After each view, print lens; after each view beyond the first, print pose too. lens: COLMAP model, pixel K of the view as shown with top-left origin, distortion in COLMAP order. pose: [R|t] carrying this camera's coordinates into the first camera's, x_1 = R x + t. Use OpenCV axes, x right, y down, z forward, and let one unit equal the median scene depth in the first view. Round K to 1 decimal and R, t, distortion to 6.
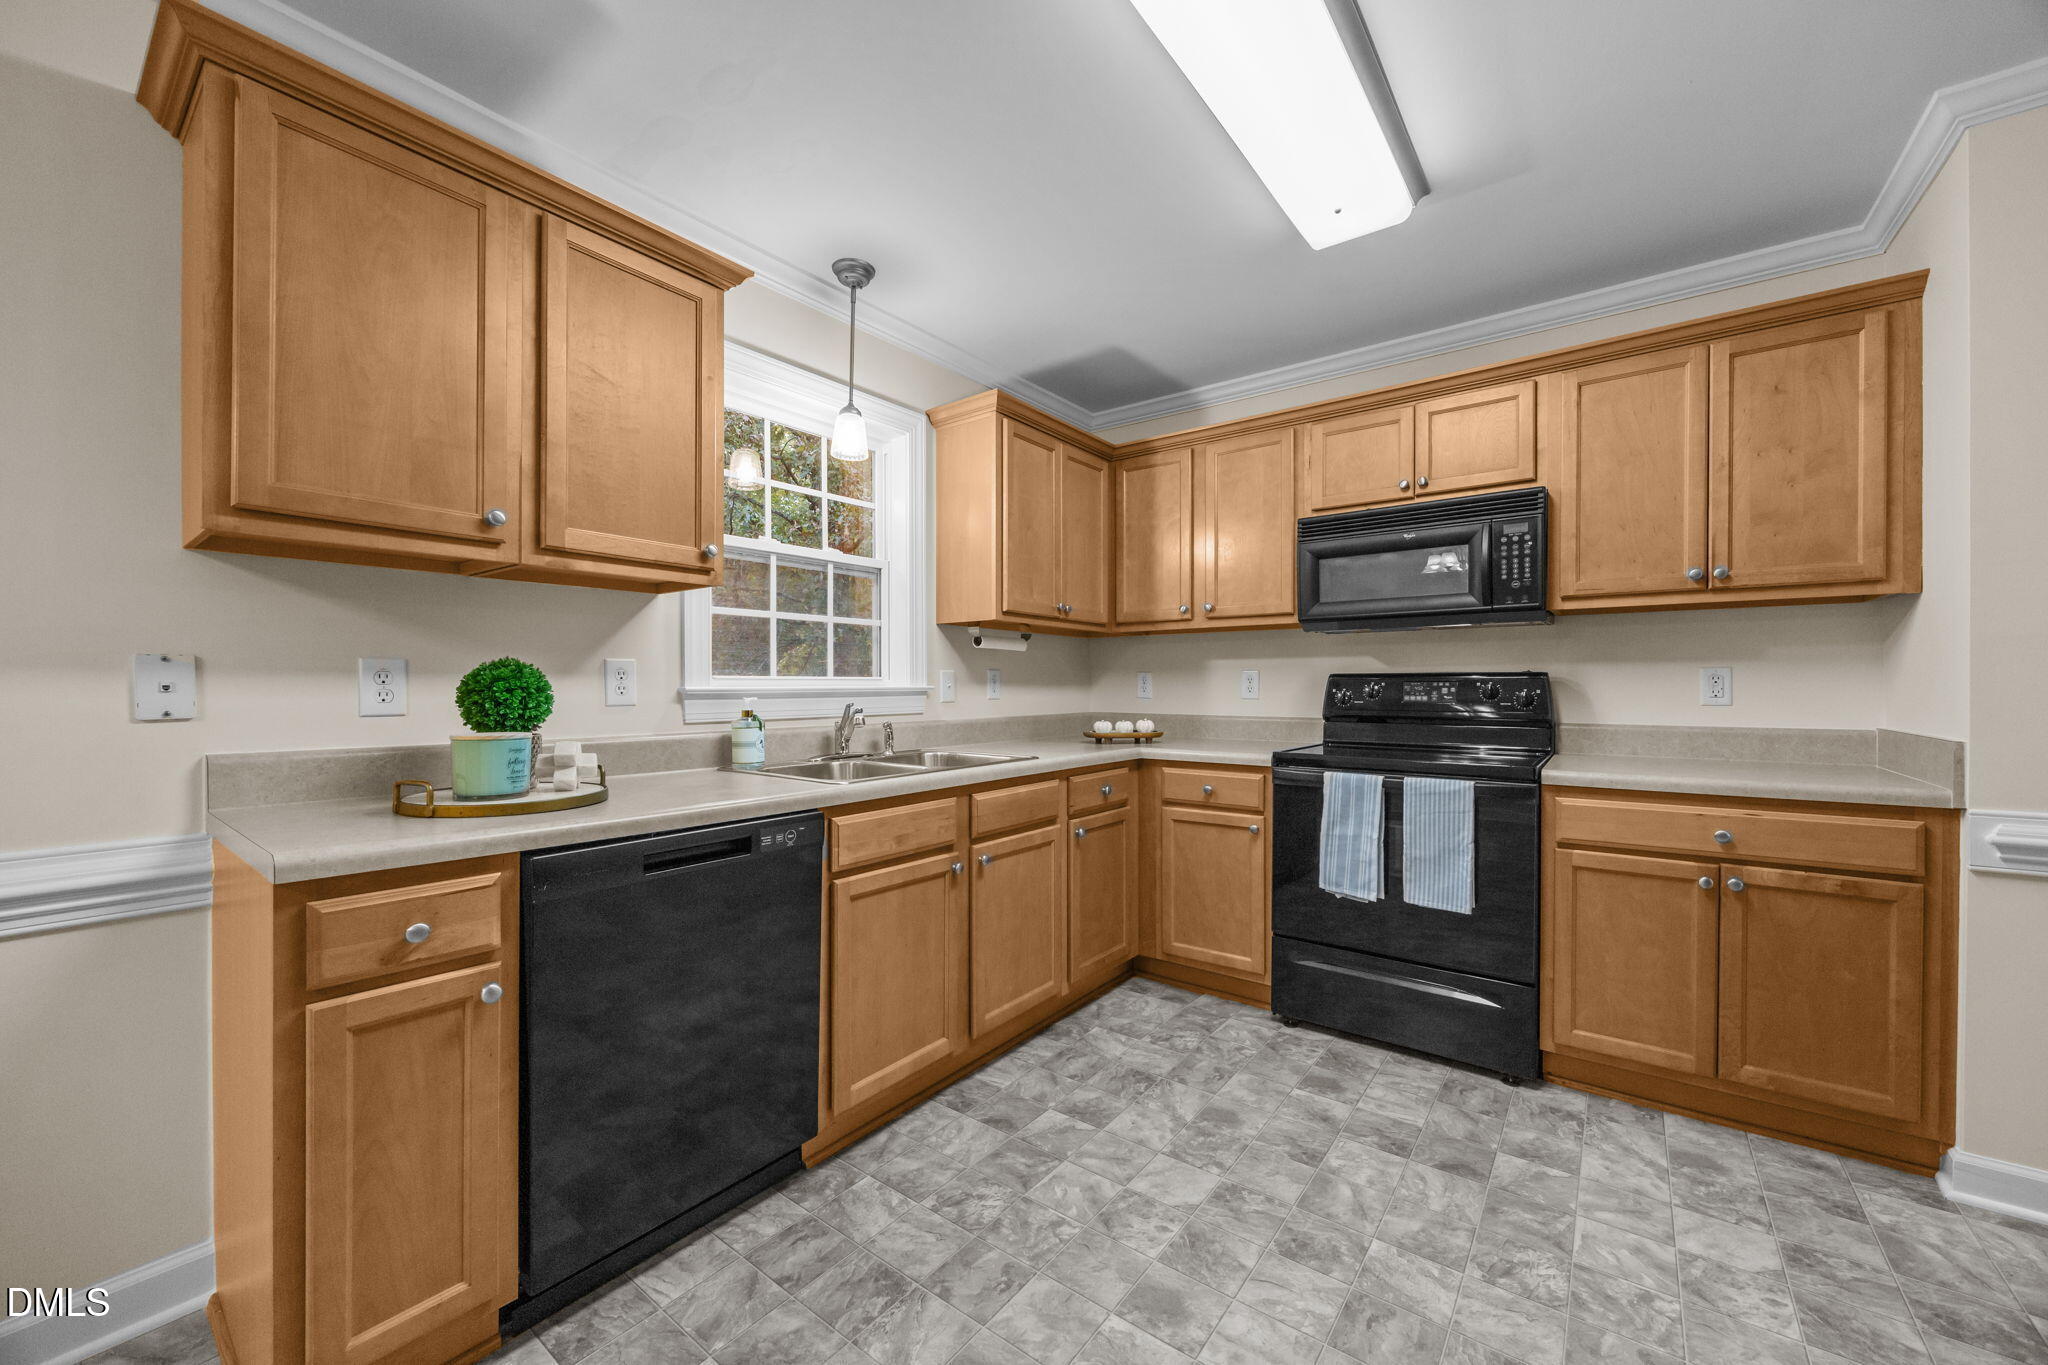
lens RADIAL K [[787.9, 0, 1035.4], [0, 787.9, 680.6], [0, 0, 1]] dist [0.000630, 0.000441]
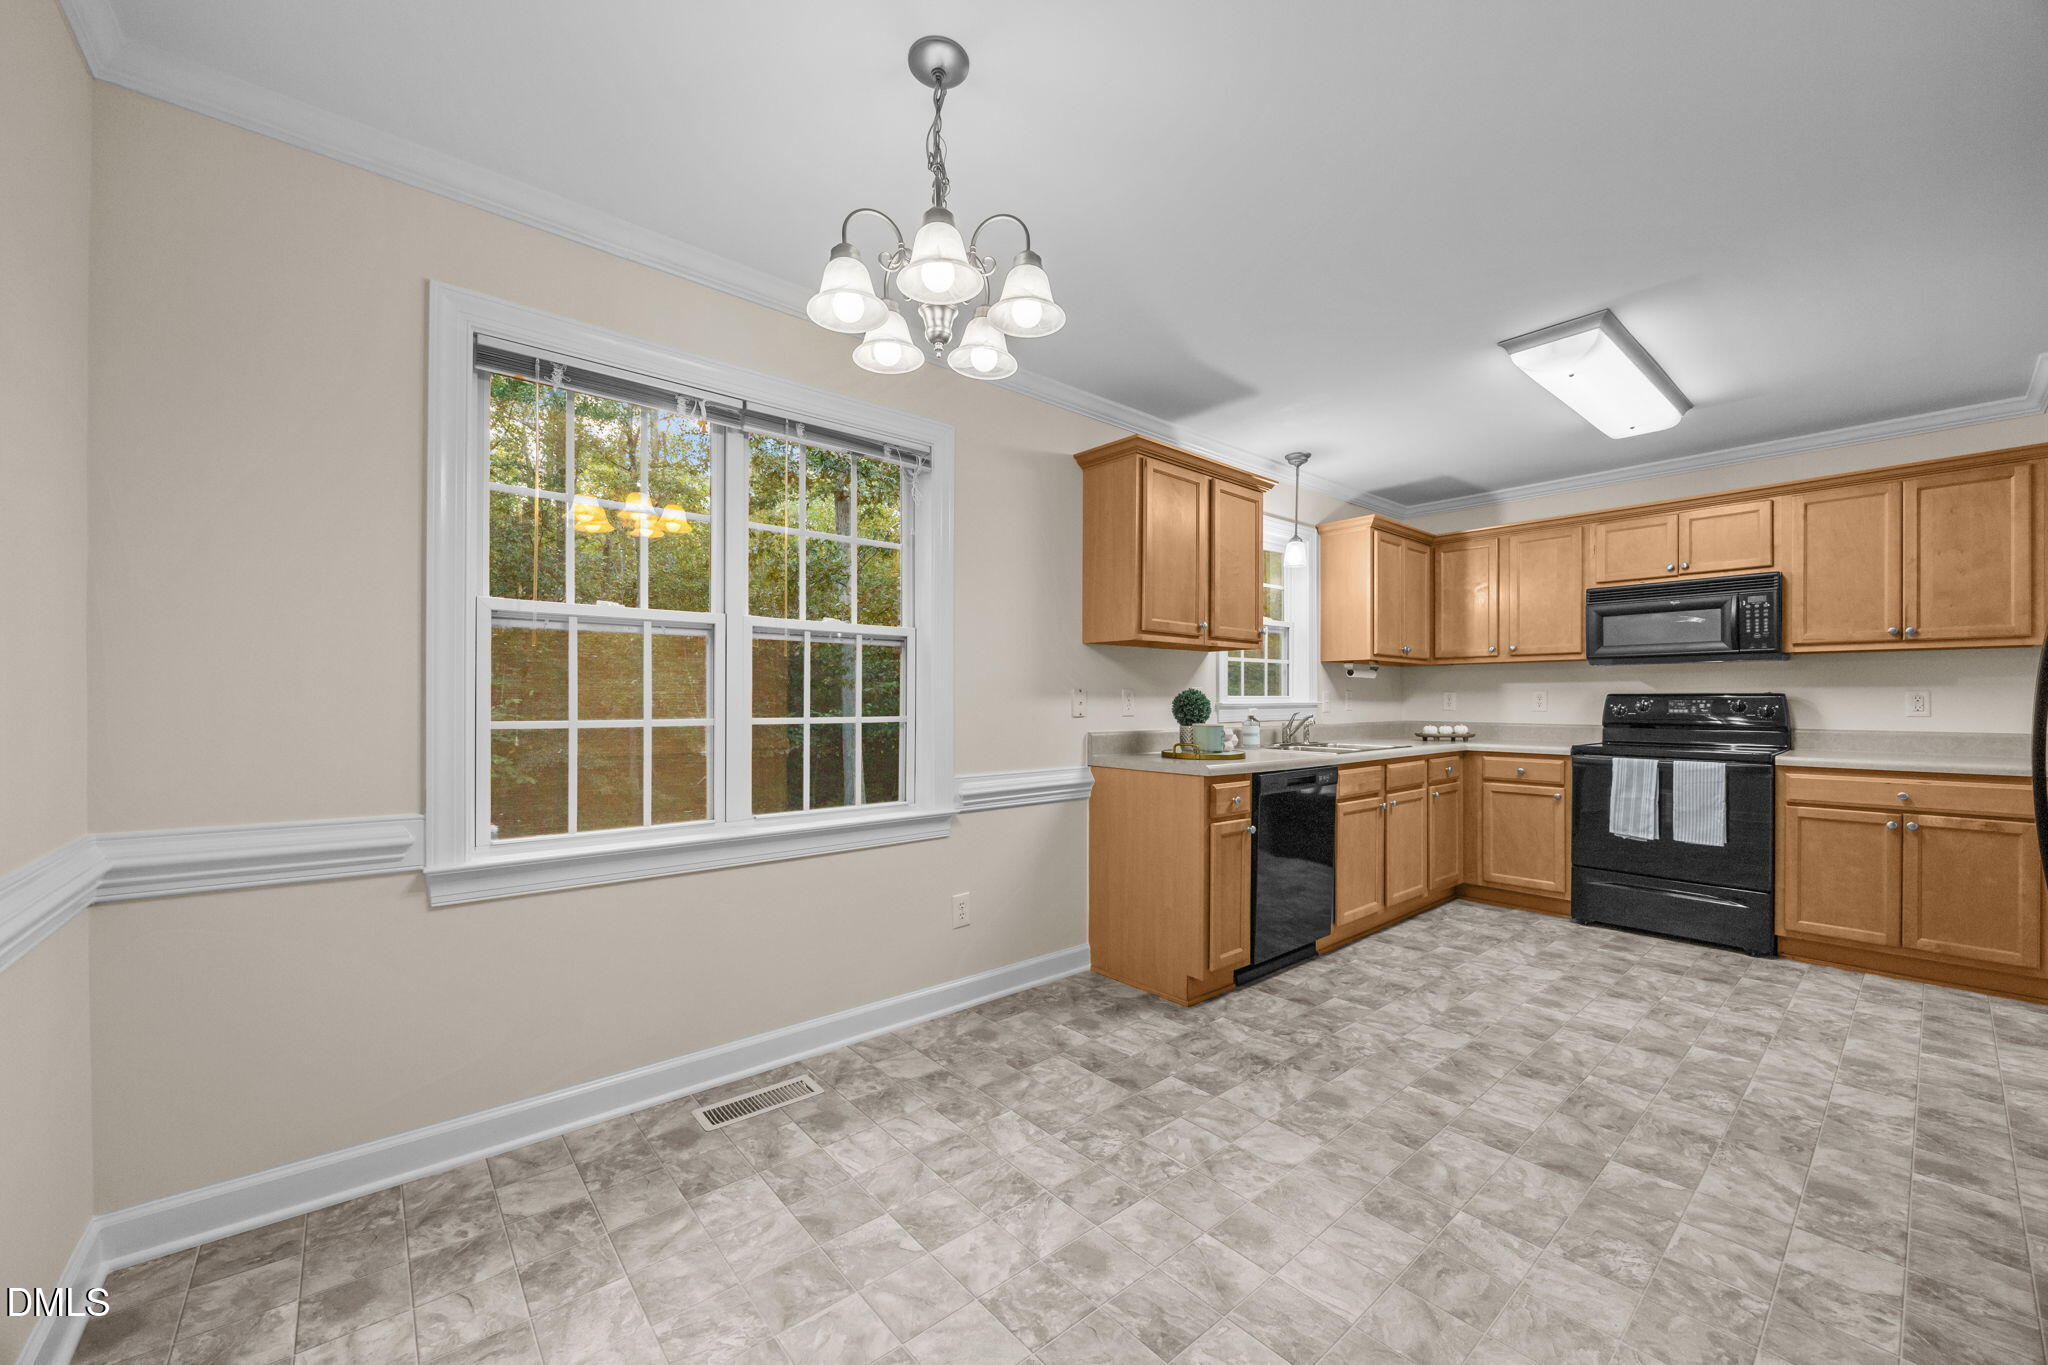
lens RADIAL K [[793.8, 0, 1024.5], [0, 793.8, 690.4], [0, 0, 1]] dist [-0.000295, -0.000247]
pose [[0.976620, -0.000651, -0.214974, -0.443631], [-0.000209, 0.999992, -0.003978, -0.010905], [0.214975, 0.003930, 0.976612, -0.801844]]
